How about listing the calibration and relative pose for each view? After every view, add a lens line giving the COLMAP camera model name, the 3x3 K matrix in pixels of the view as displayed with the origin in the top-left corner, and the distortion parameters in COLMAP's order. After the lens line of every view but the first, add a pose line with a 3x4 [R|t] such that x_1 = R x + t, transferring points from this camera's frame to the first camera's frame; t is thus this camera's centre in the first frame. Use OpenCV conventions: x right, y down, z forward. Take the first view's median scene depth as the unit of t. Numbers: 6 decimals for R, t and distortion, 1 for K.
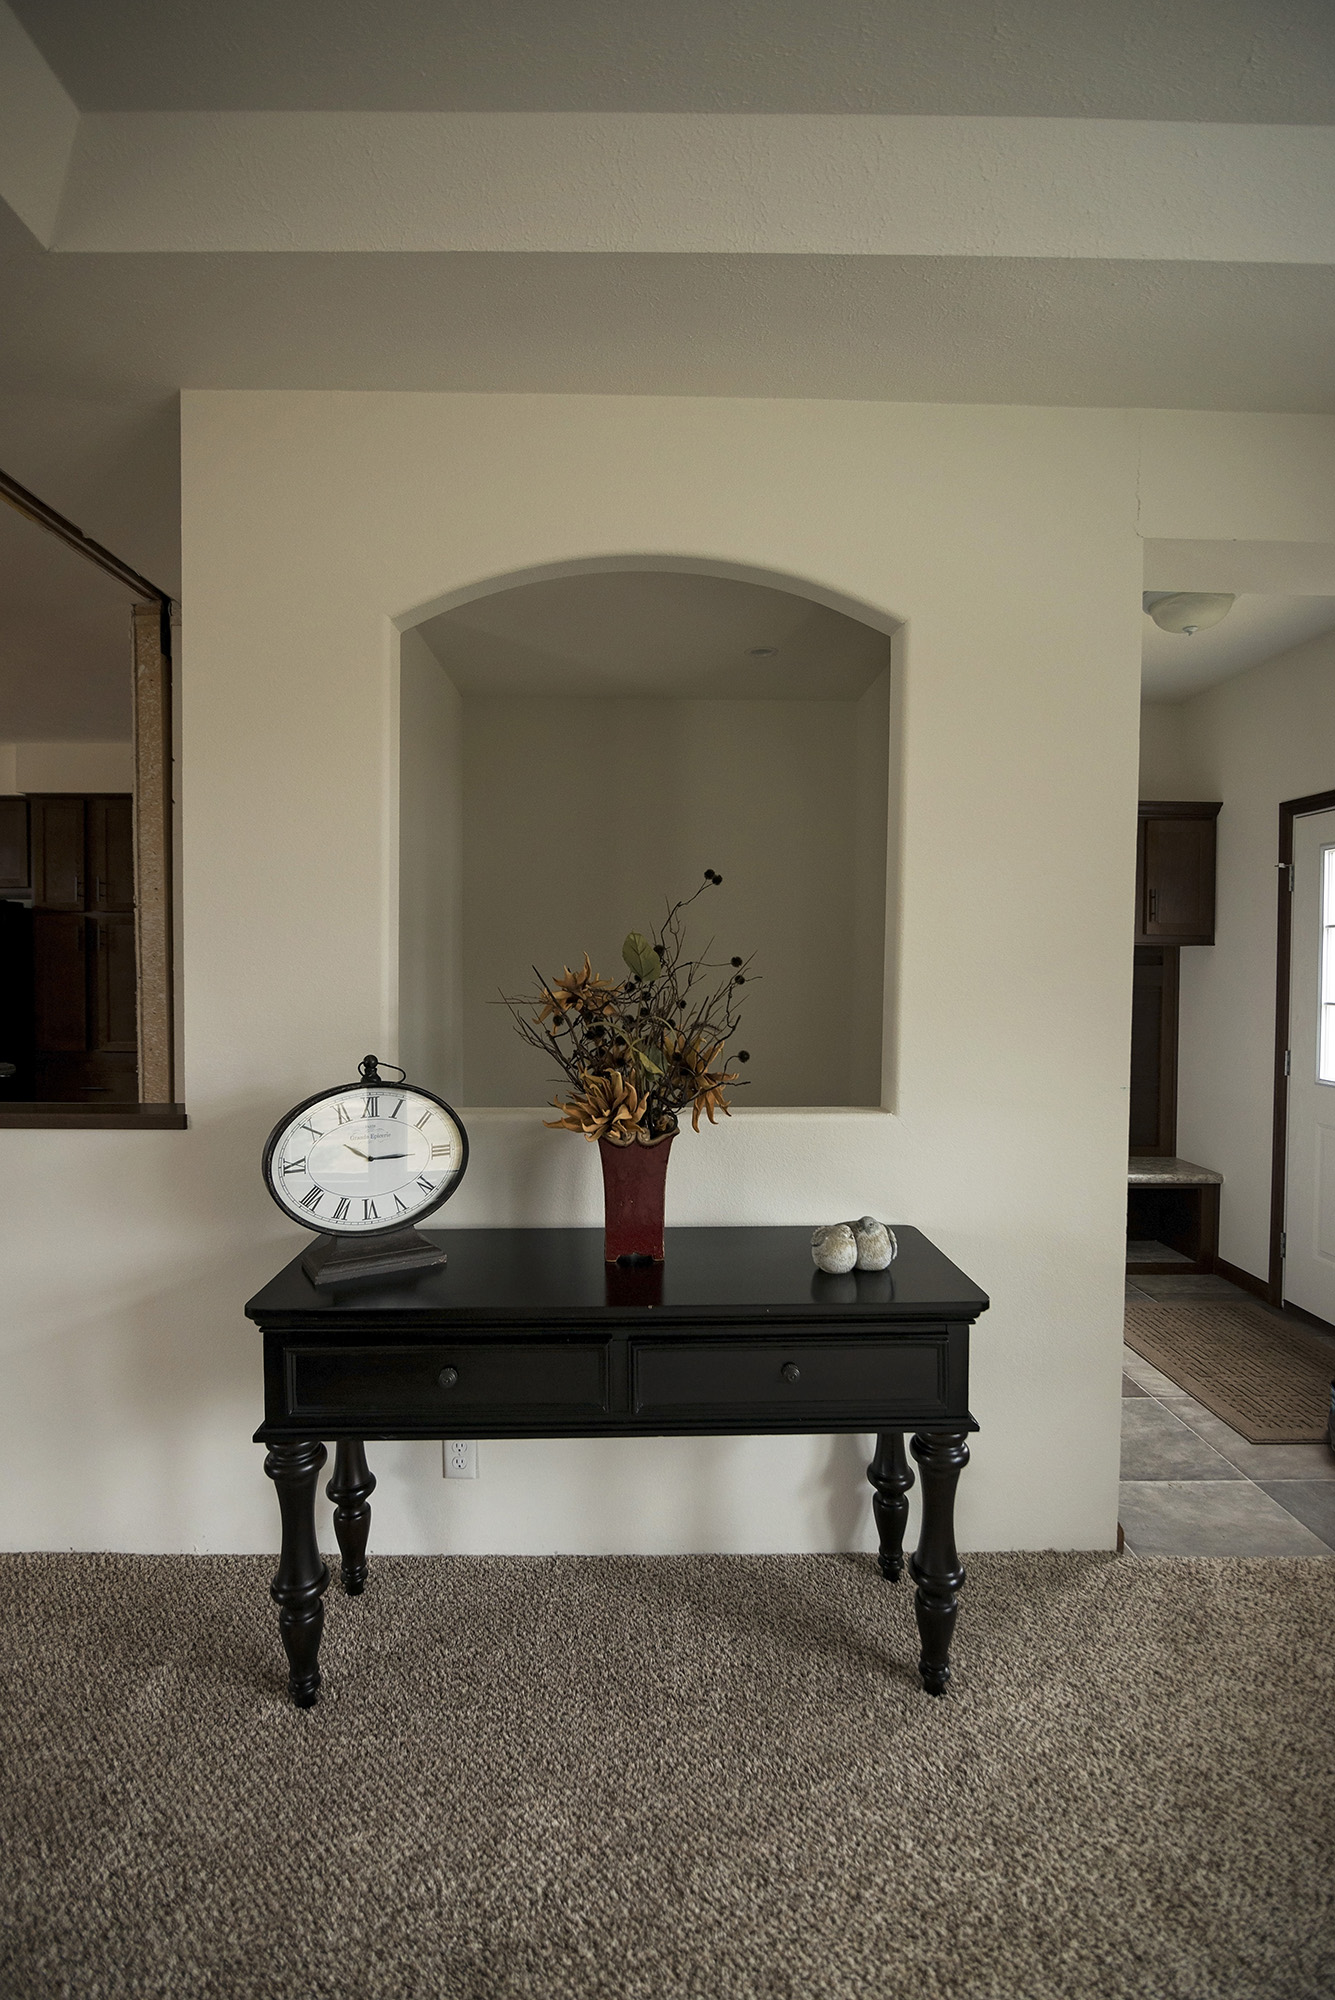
lens RADIAL K [[886.3, 0, 660.8], [0, 886.3, 994.7], [0, 0, 1]] dist [-0.017814, -0.000117]
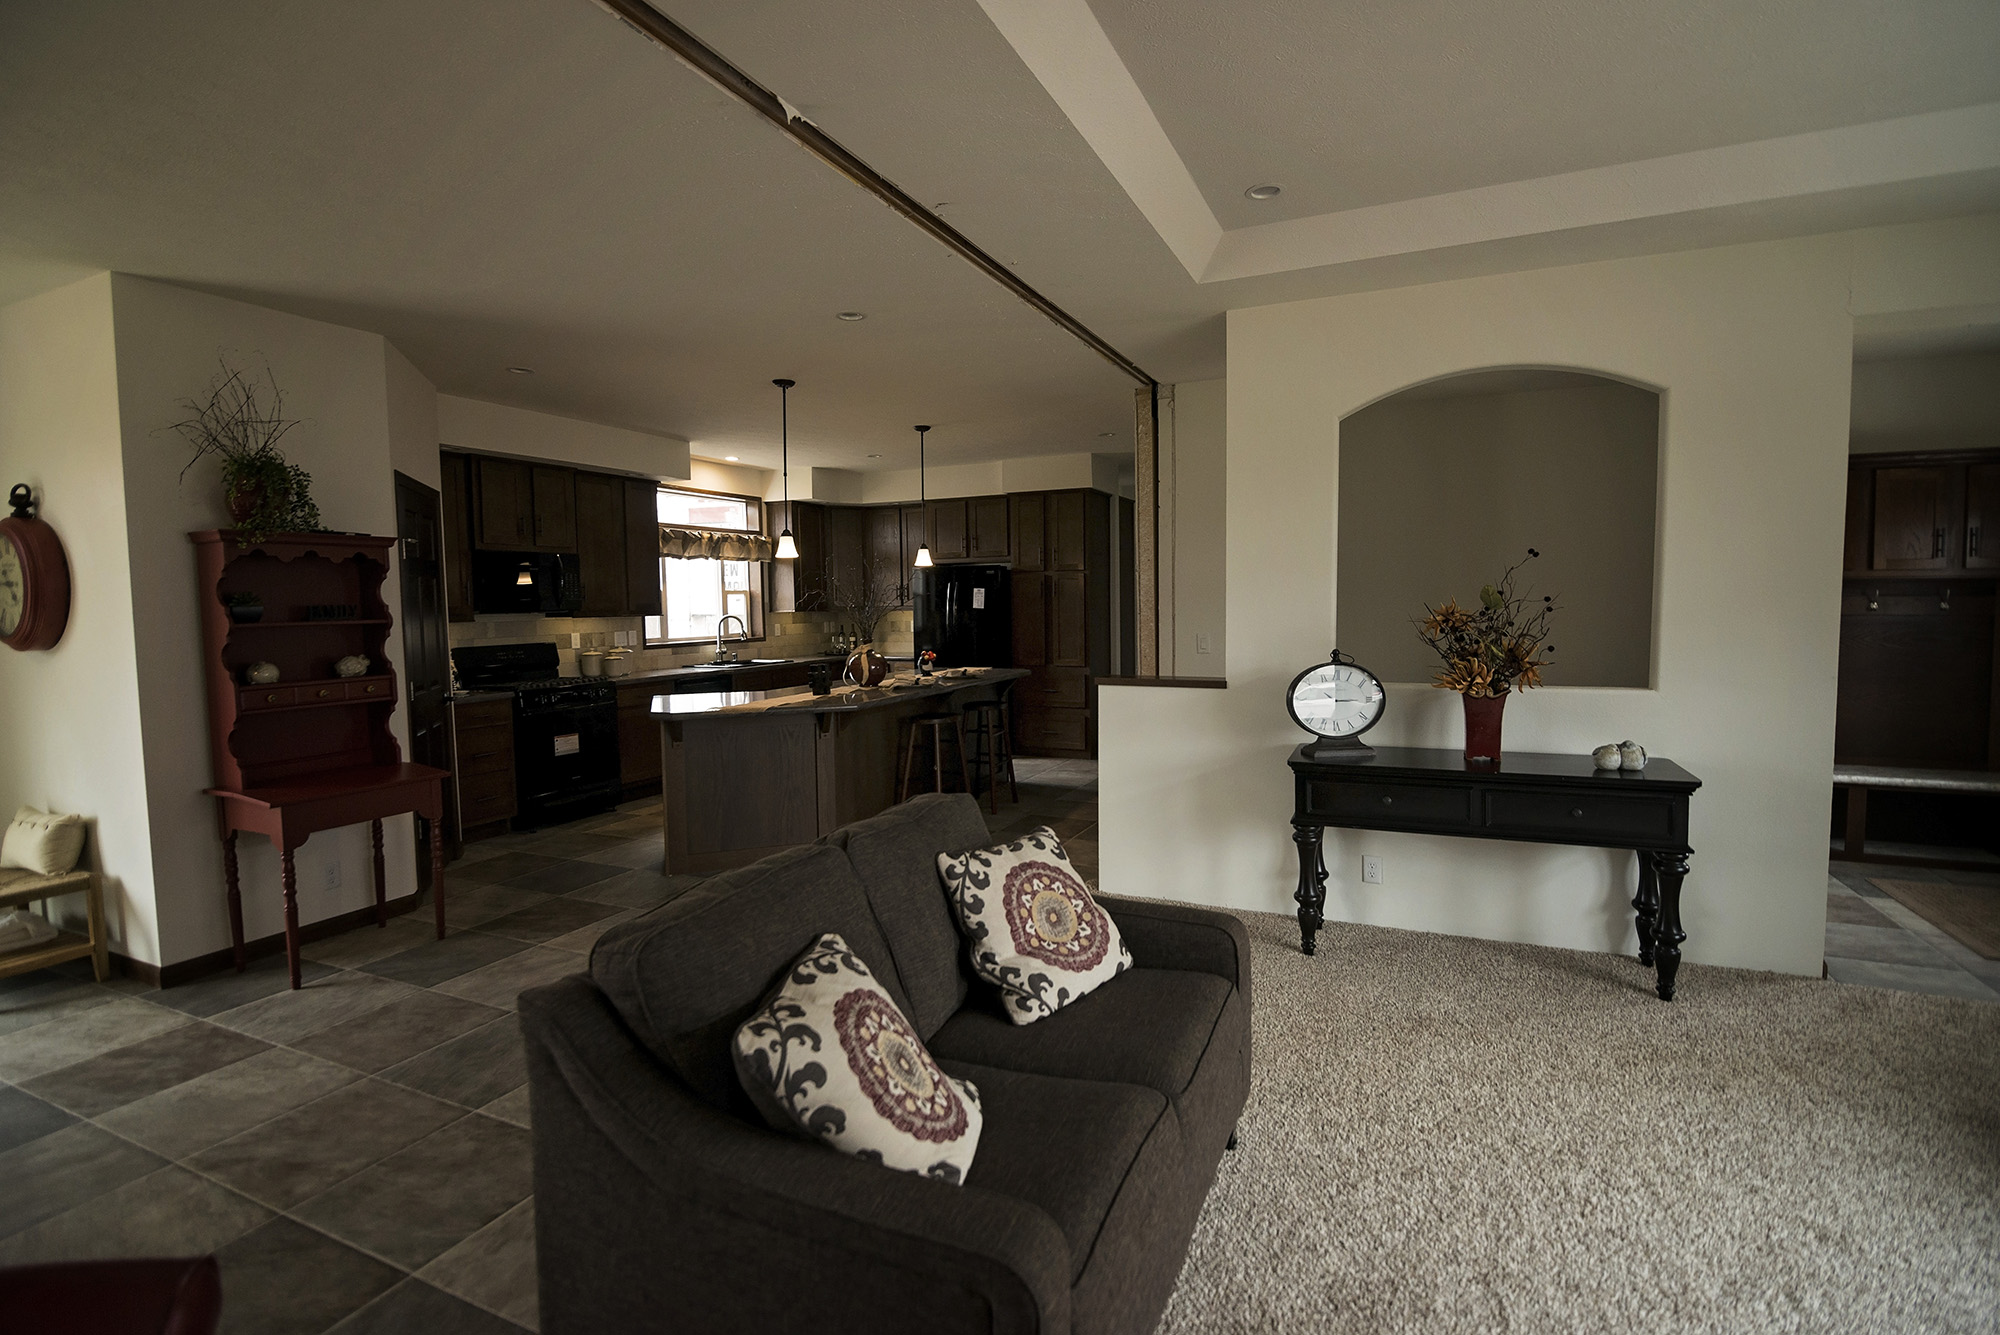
lens RADIAL K [[937.2, 0, 1007.2], [0, 937.2, 654.0], [0, 0, 1]] dist [-0.019812, -0.000658]
pose [[0.902120, 0.009721, -0.431375, -0.086885], [-0.002200, 0.999837, 0.017930, 0.042641], [0.431479, -0.015226, 0.901994, -1.165737]]
